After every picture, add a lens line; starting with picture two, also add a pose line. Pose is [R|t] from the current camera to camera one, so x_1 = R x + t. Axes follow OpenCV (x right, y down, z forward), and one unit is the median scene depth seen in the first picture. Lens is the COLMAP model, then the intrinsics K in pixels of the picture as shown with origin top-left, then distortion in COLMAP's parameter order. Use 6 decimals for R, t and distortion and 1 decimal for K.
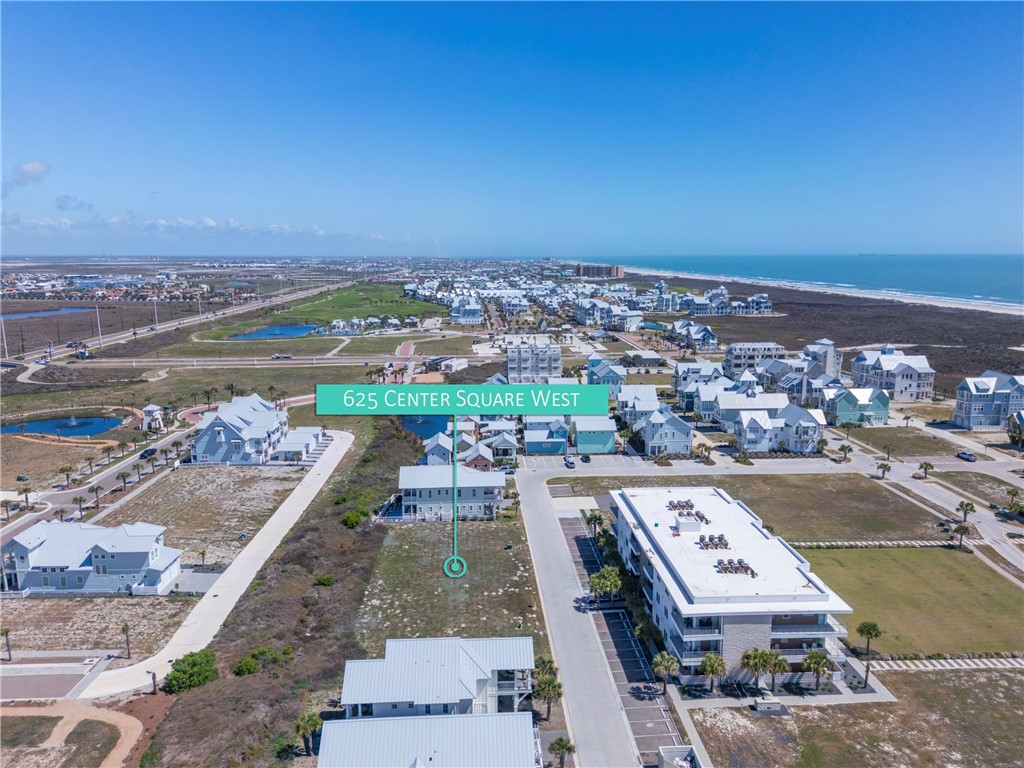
lens RADIAL K [[718.7, 0, 512.0], [0, 718.7, 384.0], [0, 0, 1]] dist [0.090182, -0.107260]
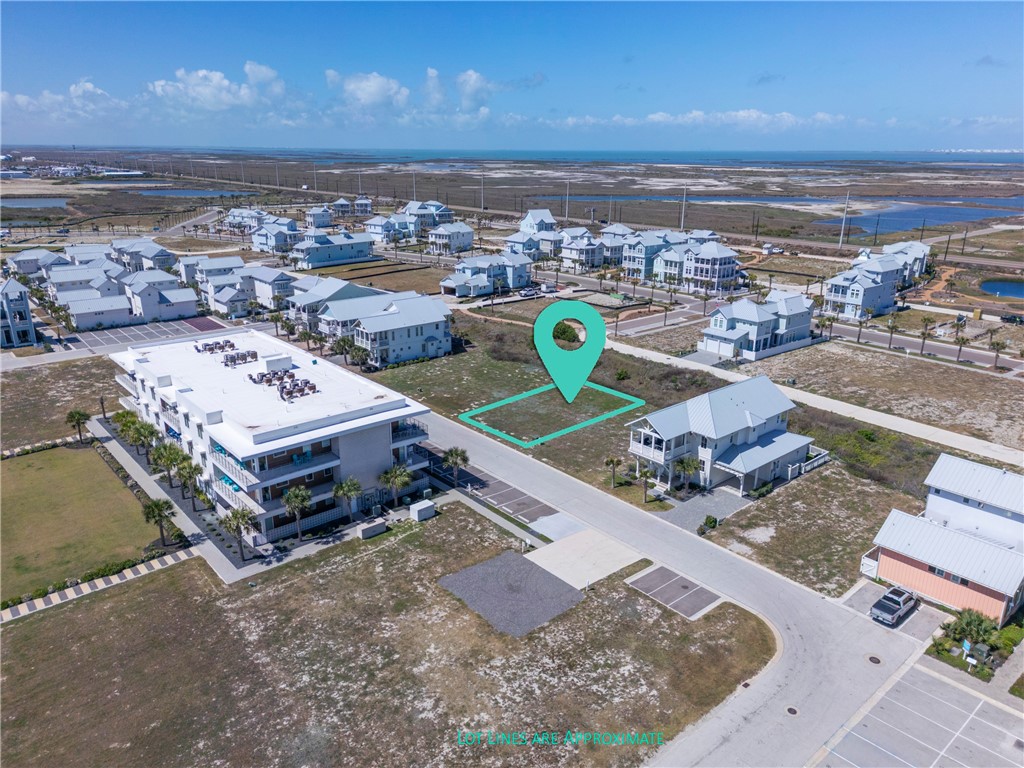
lens RADIAL K [[718.7, 0, 512.0], [0, 718.7, 384.0], [0, 0, 1]] dist [0.090182, -0.107260]
pose [[-0.795828, 0.182314, -0.577425, 0.387053], [-0.113137, 0.892035, 0.437577, -0.128258], [0.594860, 0.413564, -0.689279, 1.324679]]
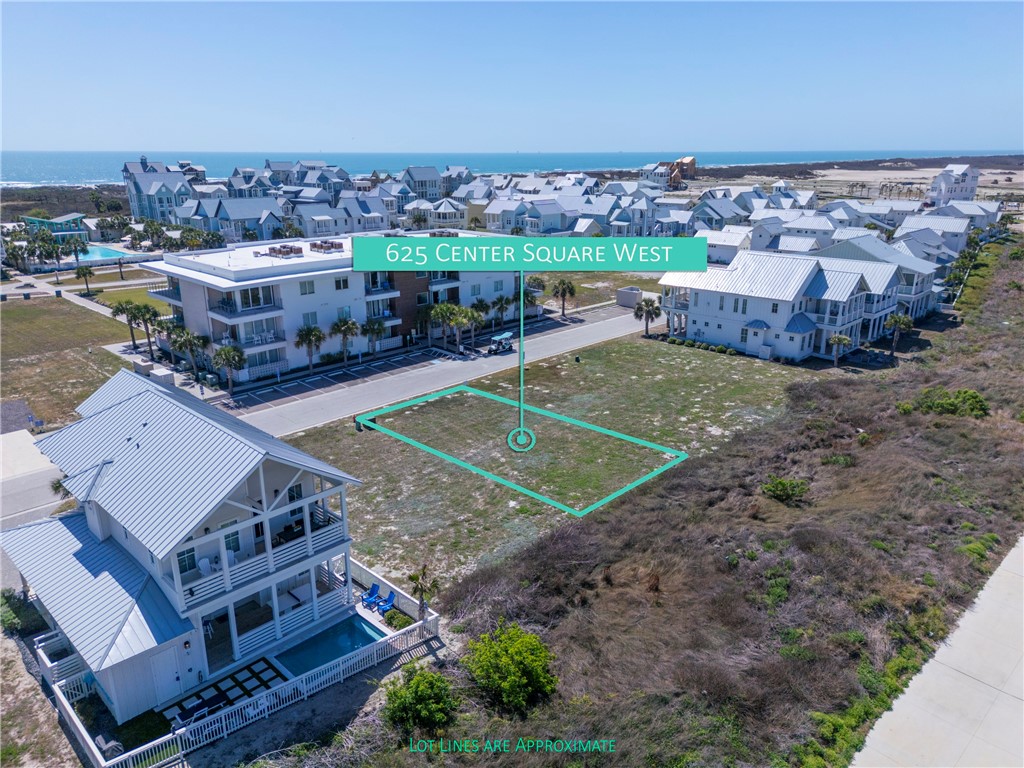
lens RADIAL K [[718.7, 0, 512.0], [0, 718.7, 384.0], [0, 0, 1]] dist [0.090182, -0.107260]
pose [[-0.672782, -0.224991, 0.704800, -0.349577], [0.133078, 0.900298, 0.414431, 0.021390], [-0.727774, 0.372616, -0.575763, 1.076137]]
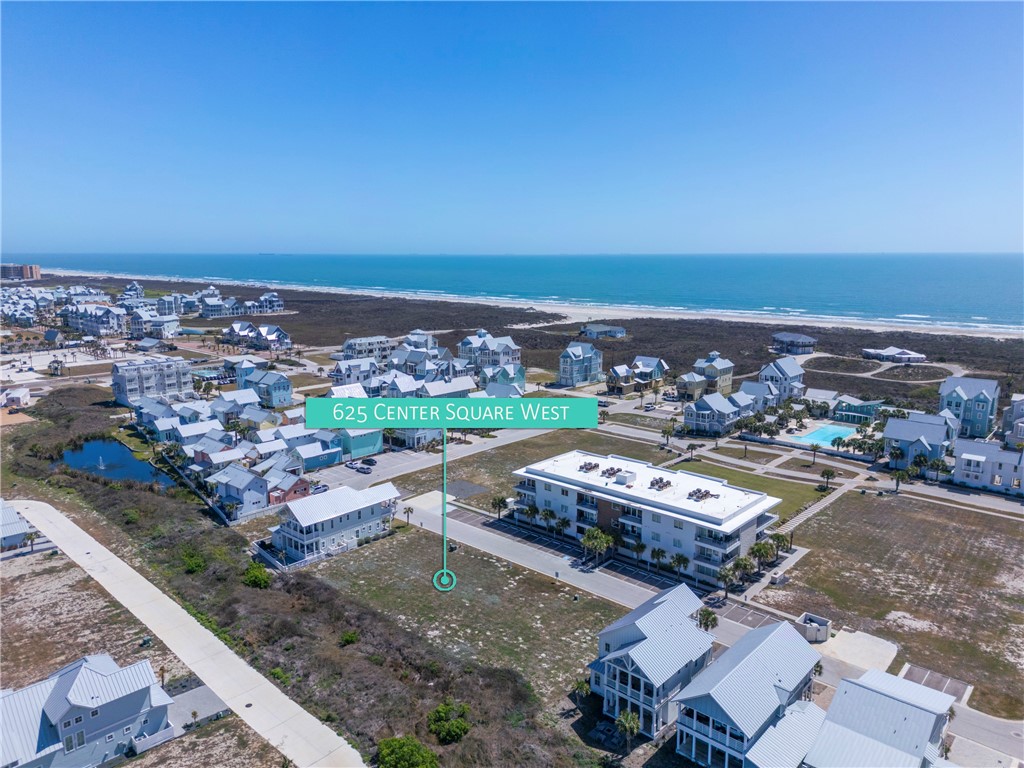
lens RADIAL K [[716.0, 0, 511.8], [0, 716.0, 378.3], [0, 0, 1]] dist [0.086450, -0.092082]
pose [[0.715556, -0.120224, 0.688132, -0.545023], [0.123941, 0.991300, 0.044310, -0.037727], [-0.687472, 0.053581, 0.724232, 0.189877]]
